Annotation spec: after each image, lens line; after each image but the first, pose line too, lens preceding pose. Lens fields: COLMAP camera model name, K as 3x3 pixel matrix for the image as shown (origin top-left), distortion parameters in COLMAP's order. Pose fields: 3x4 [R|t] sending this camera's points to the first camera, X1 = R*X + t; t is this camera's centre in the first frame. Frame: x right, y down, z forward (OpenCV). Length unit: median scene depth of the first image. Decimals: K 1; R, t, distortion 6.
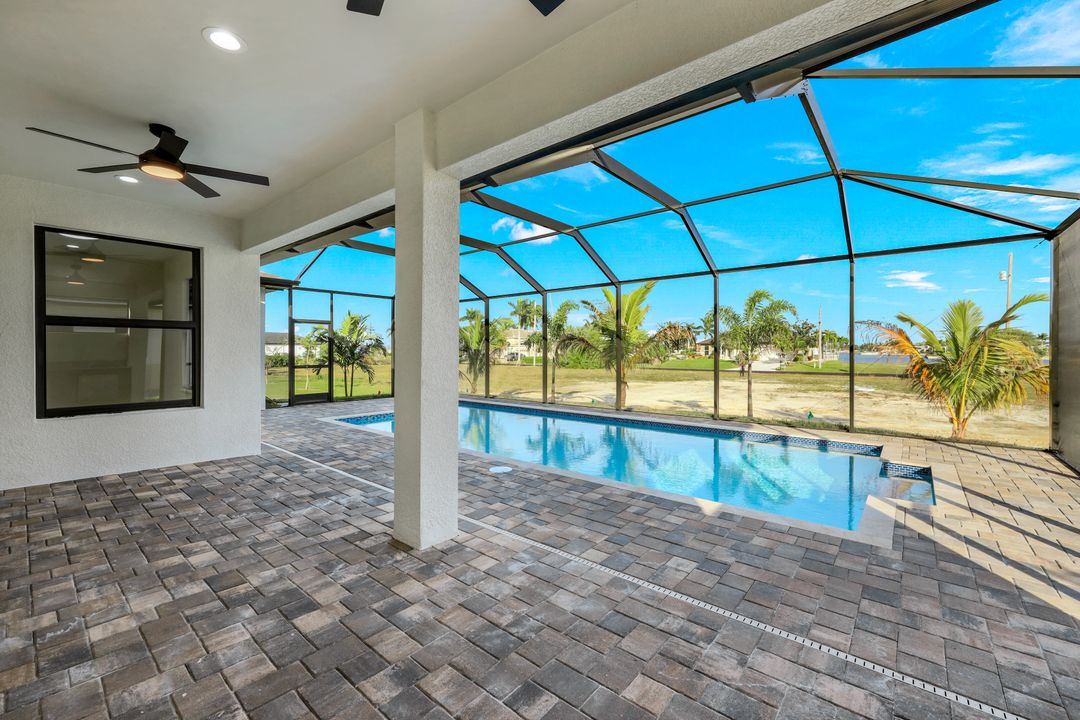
lens RADIAL K [[436.3, 0, 538.2], [0, 436.3, 354.4], [0, 0, 1]] dist [0.000827, -0.000365]
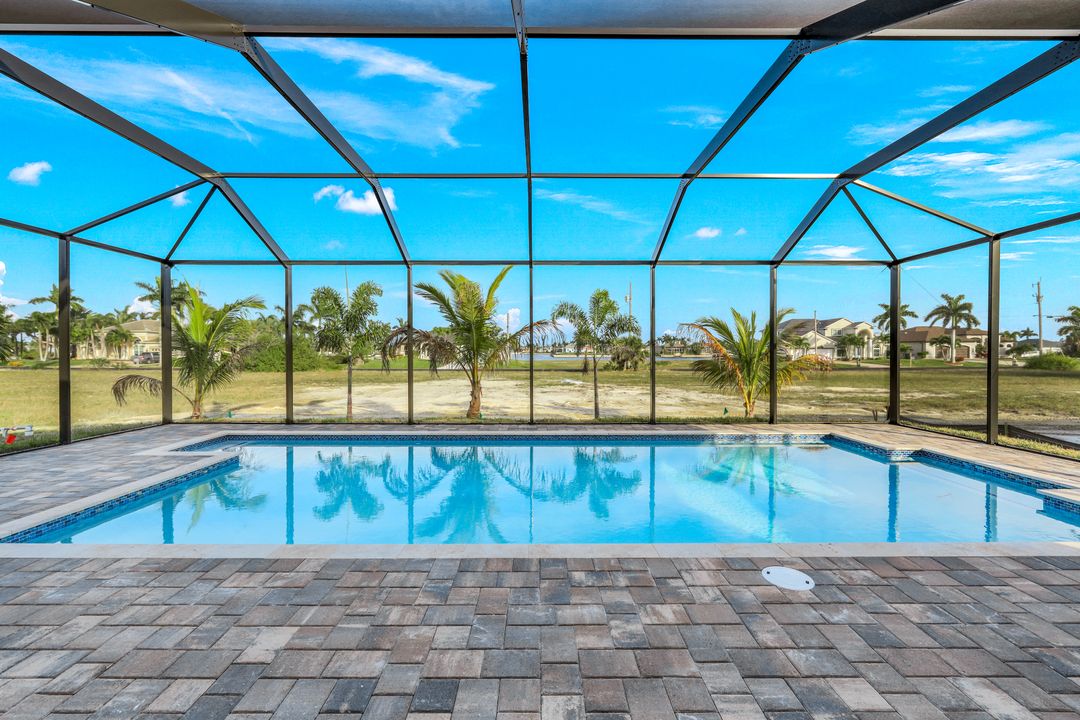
lens RADIAL K [[436.3, 0, 538.2], [0, 436.3, 354.4], [0, 0, 1]] dist [0.000827, -0.000365]
pose [[0.766670, -0.005023, 0.642021, -0.774541], [0.005510, 0.999984, 0.001245, 0.005054], [-0.642017, 0.002583, 0.766686, 0.985656]]
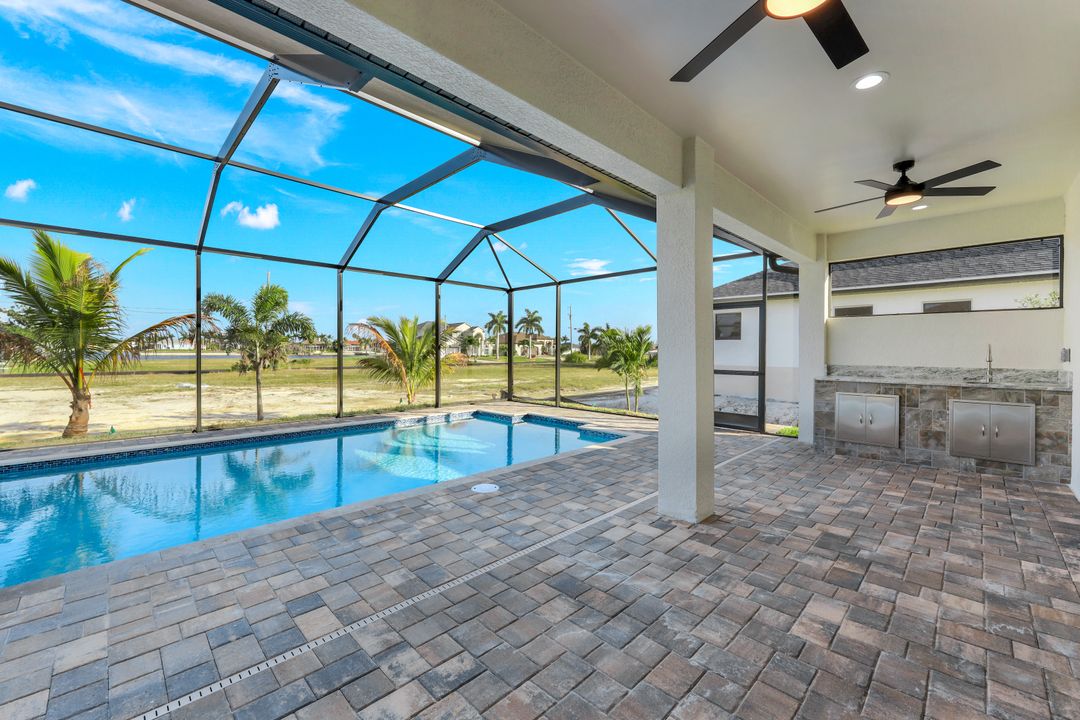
lens RADIAL K [[436.3, 0, 538.2], [0, 436.3, 354.4], [0, 0, 1]] dist [0.000827, -0.000365]
pose [[0.091859, -0.008662, 0.995734, -1.117490], [0.001037, 0.999962, 0.008603, 0.001038], [-0.995771, 0.000242, 0.091864, 1.015078]]
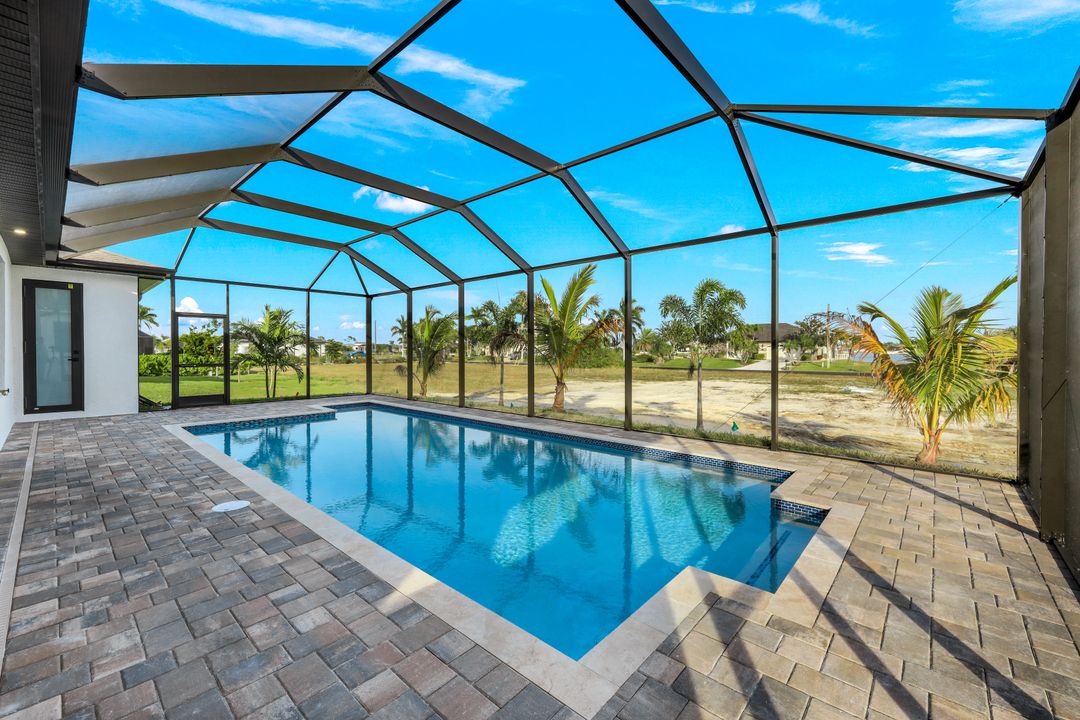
lens RADIAL K [[433.2, 0, 536.2], [0, 433.2, 354.3], [0, 0, 1]] dist [-0.001344, -0.000352]
pose [[0.999421, 0.001476, -0.033979, 0.560555], [-0.001394, 0.999996, 0.002437, 0.005705], [0.033983, -0.002389, 0.999420, 0.354132]]
